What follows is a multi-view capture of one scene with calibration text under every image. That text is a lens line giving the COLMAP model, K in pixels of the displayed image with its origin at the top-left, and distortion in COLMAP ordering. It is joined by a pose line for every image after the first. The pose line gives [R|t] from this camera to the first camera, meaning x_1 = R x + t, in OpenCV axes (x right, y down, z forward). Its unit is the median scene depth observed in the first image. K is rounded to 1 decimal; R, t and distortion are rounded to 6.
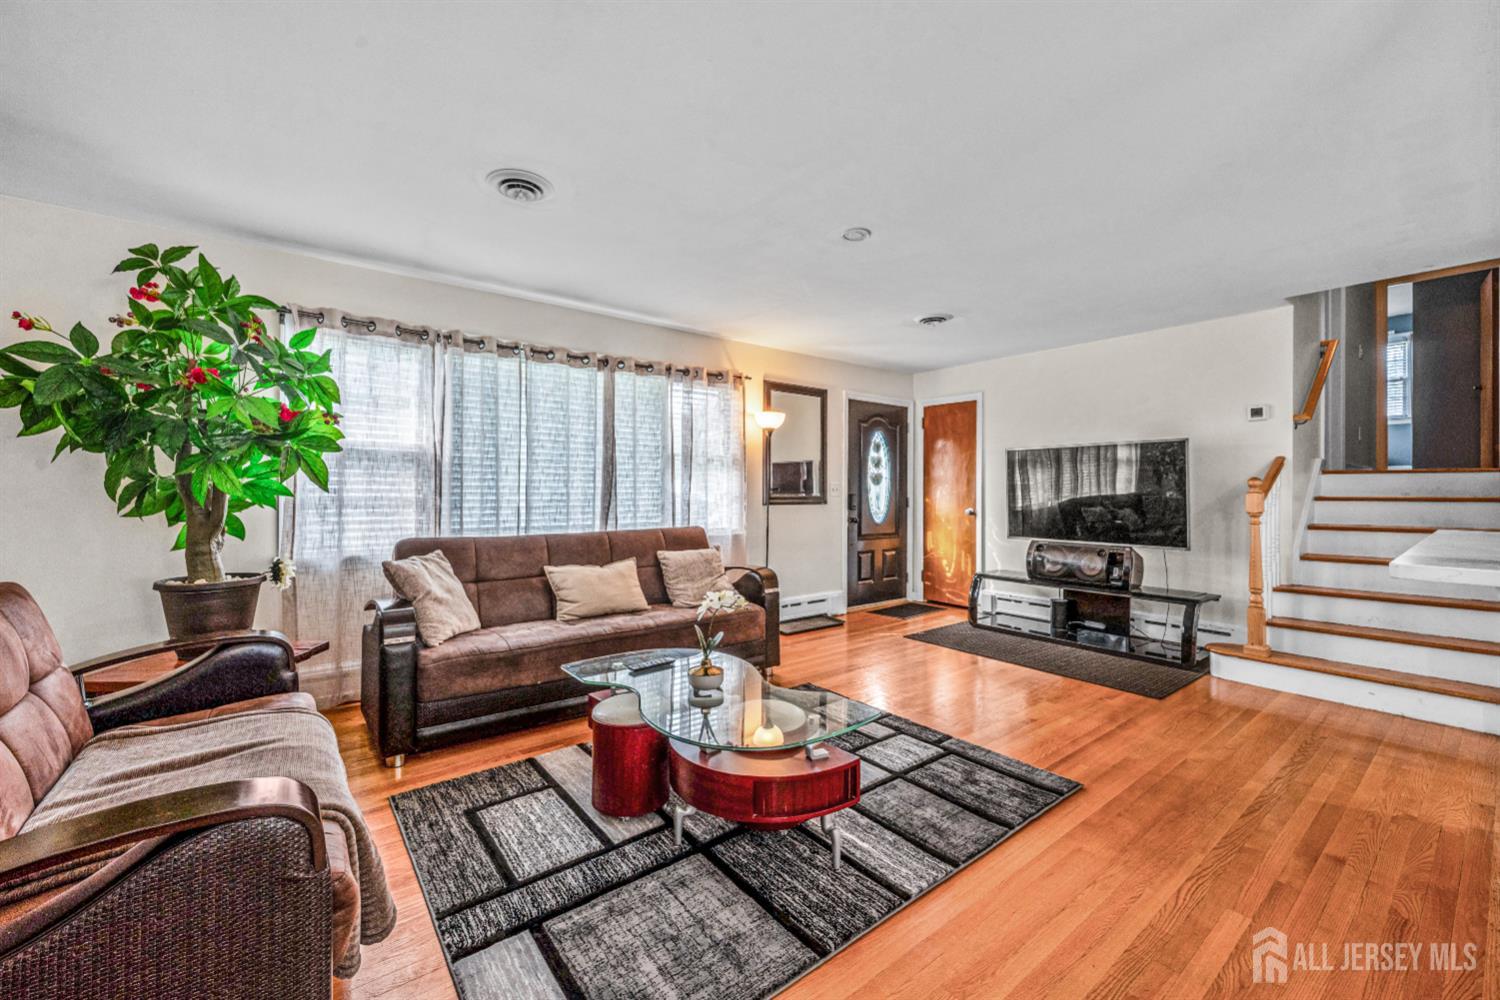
lens RADIAL K [[602.9, 0, 753.8], [0, 602.9, 486.2], [0, 0, 1]] dist [0.000483, 0.000073]
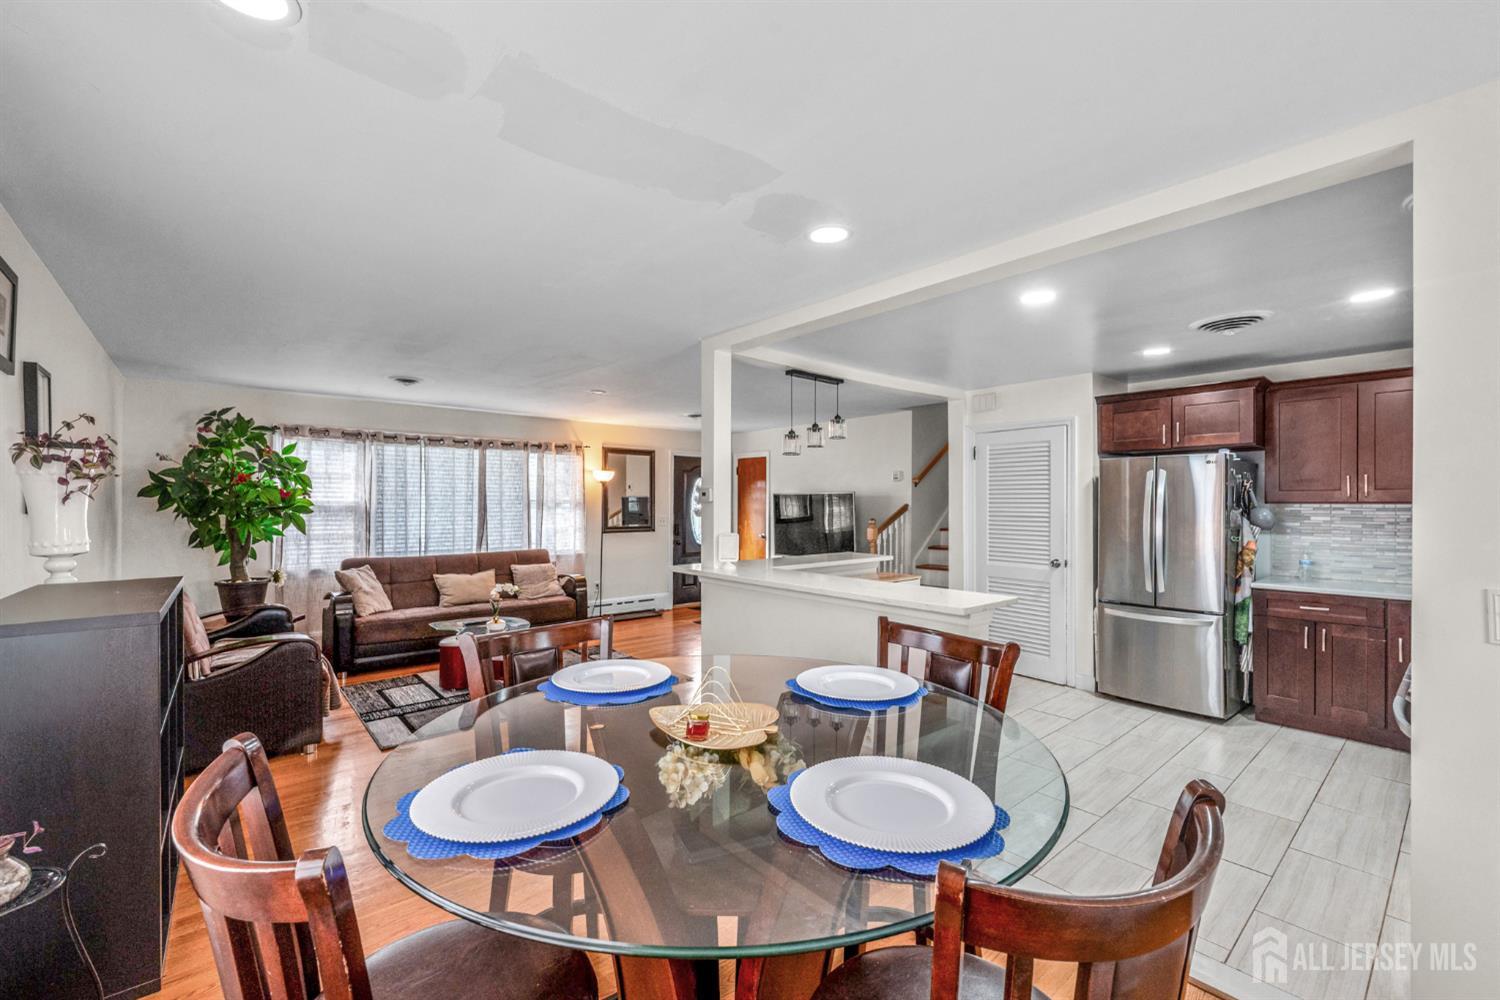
lens RADIAL K [[626.2, 0, 746.1], [0, 626.2, 502.1], [0, 0, 1]] dist [0.000474, 0.000064]
pose [[0.999266, -0.001156, 0.038292, 0.446709], [0.000950, 0.999985, 0.005412, -0.074747], [-0.038298, -0.005371, 0.999252, -0.755163]]
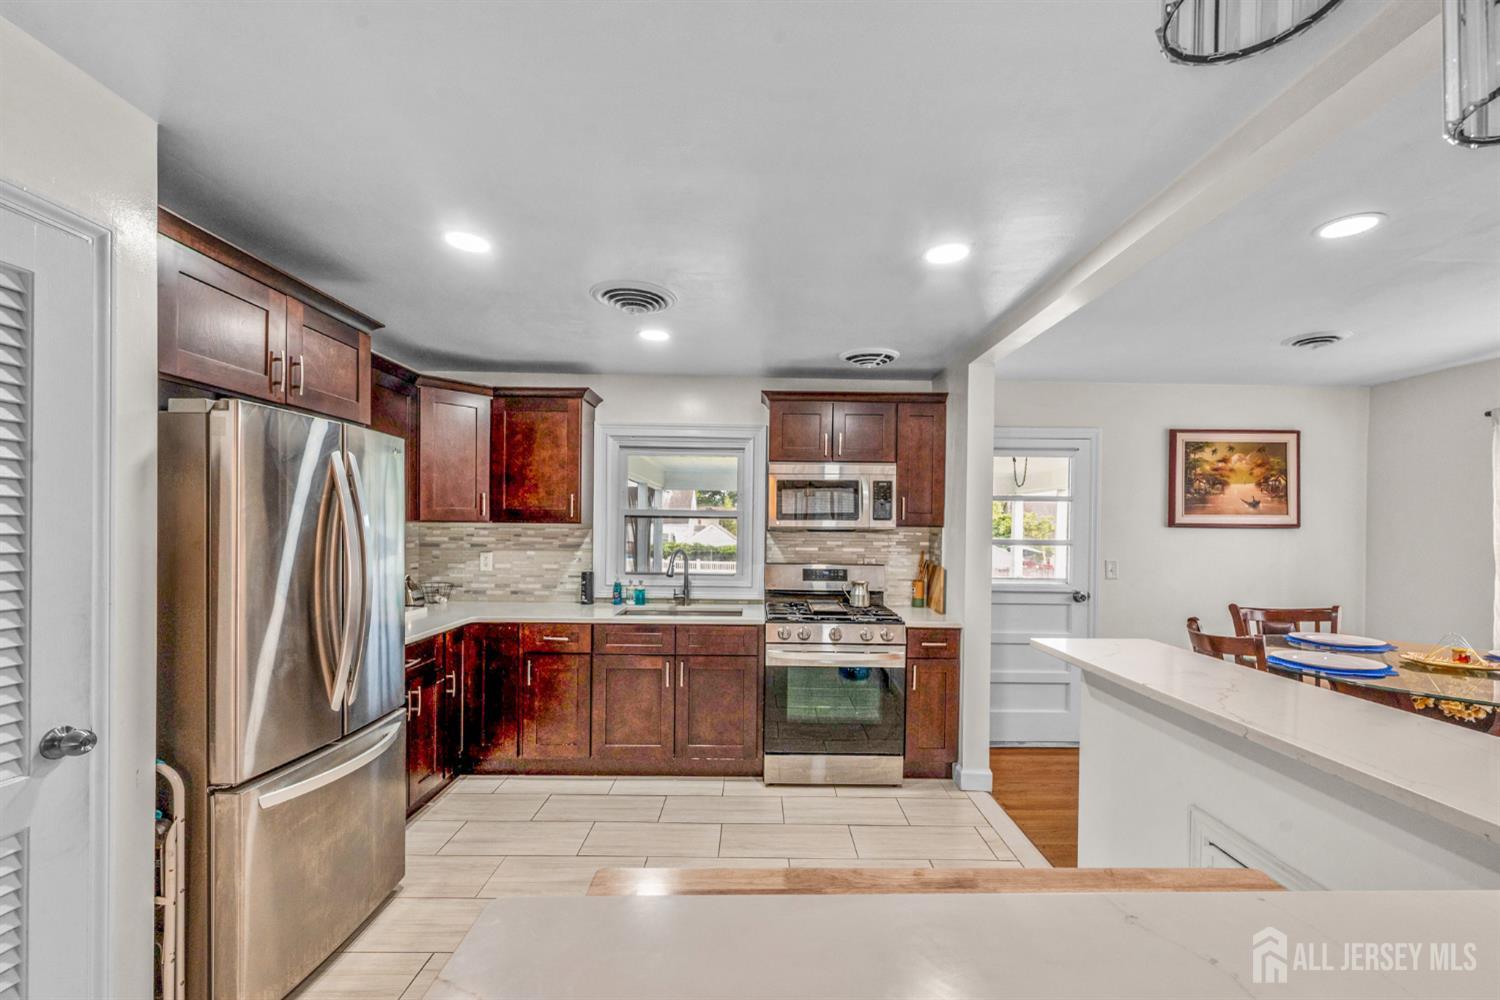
lens RADIAL K [[602.9, 0, 760.3], [0, 602.9, 525.8], [0, 0, 1]] dist [0.000483, 0.000073]
pose [[-0.791888, -0.012309, 0.610543, 0.642041], [-0.016823, 0.999857, -0.001662, -0.066638], [-0.610435, -0.011587, -0.791982, 0.634780]]
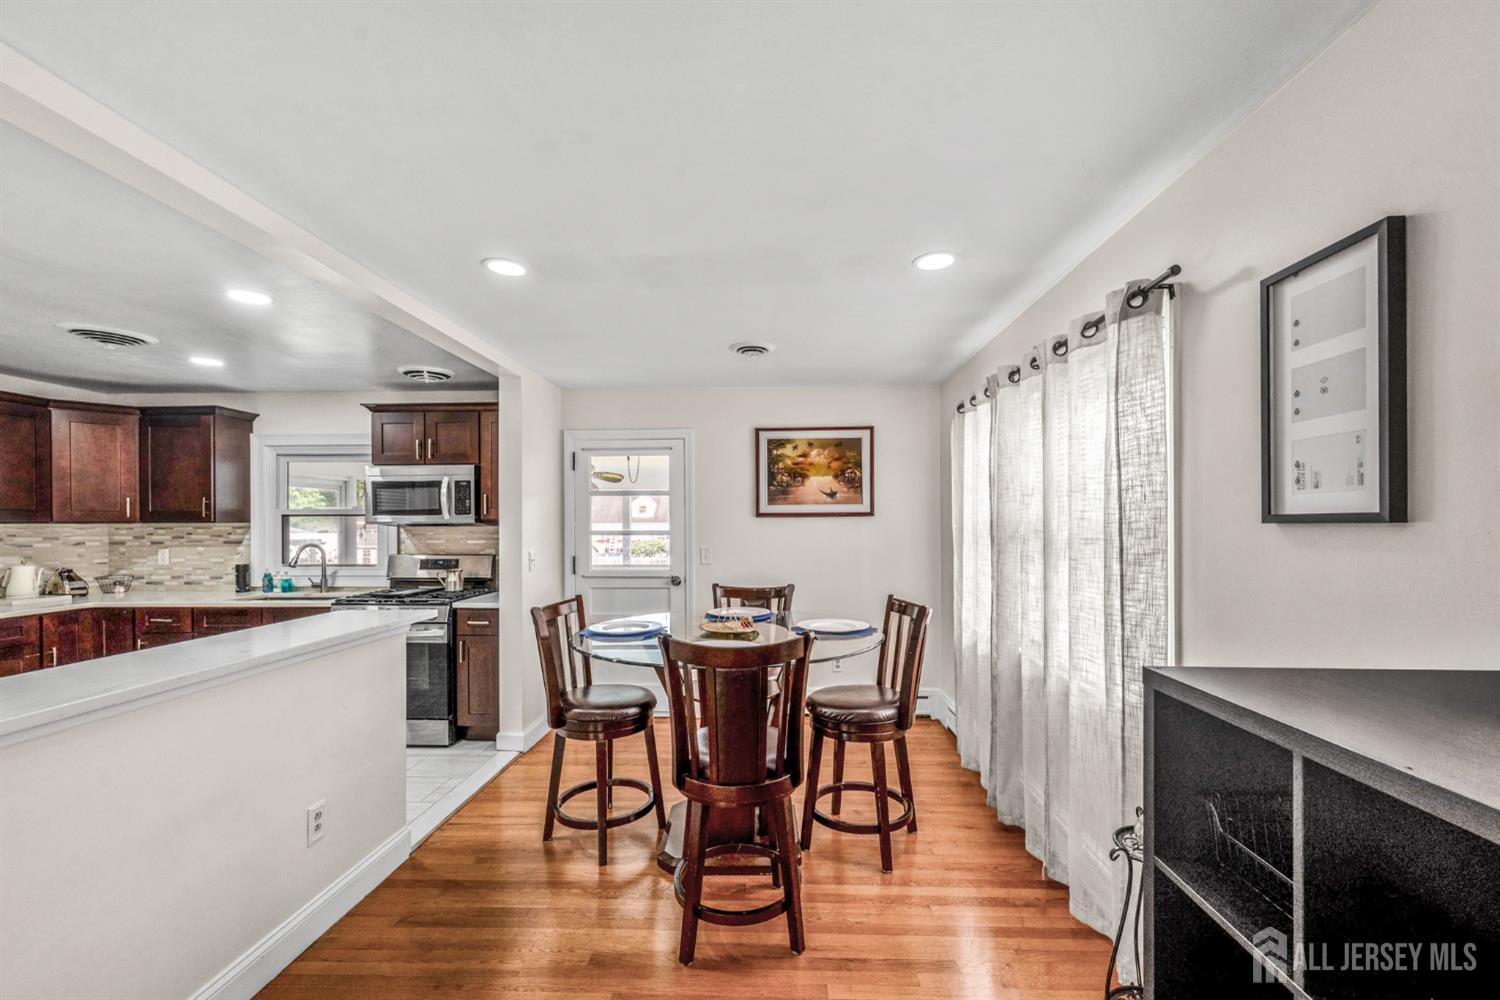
lens RADIAL K [[602.9, 0, 759.3], [0, 602.9, 522.1], [0, 0, 1]] dist [0.000483, 0.000073]
pose [[-0.763984, 0.000137, 0.645235, -0.088470], [-0.000650, 0.999999, -0.000983, -0.067179], [-0.645235, -0.001171, -0.763983, 0.216069]]
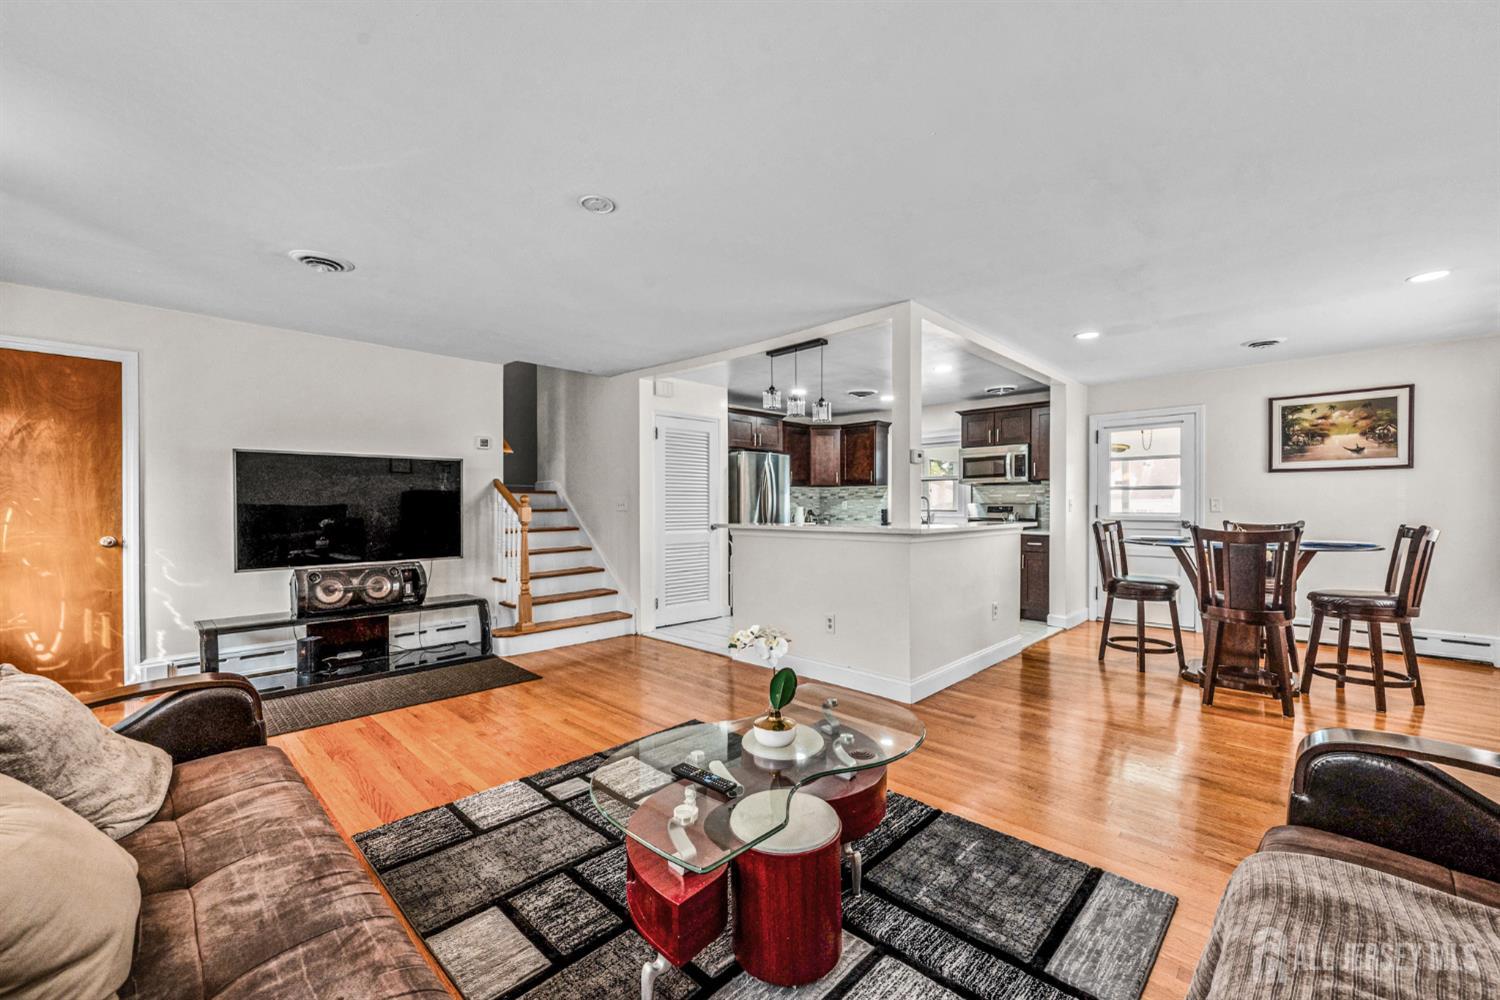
lens RADIAL K [[602.9, 0, 757.5], [0, 602.9, 506.1], [0, 0, 1]] dist [0.000483, 0.000073]
pose [[-0.142520, -0.005015, 0.989779, -0.575698], [-0.003418, 0.999984, 0.004575, 0.001370], [-0.989786, -0.002731, -0.142535, 0.731998]]
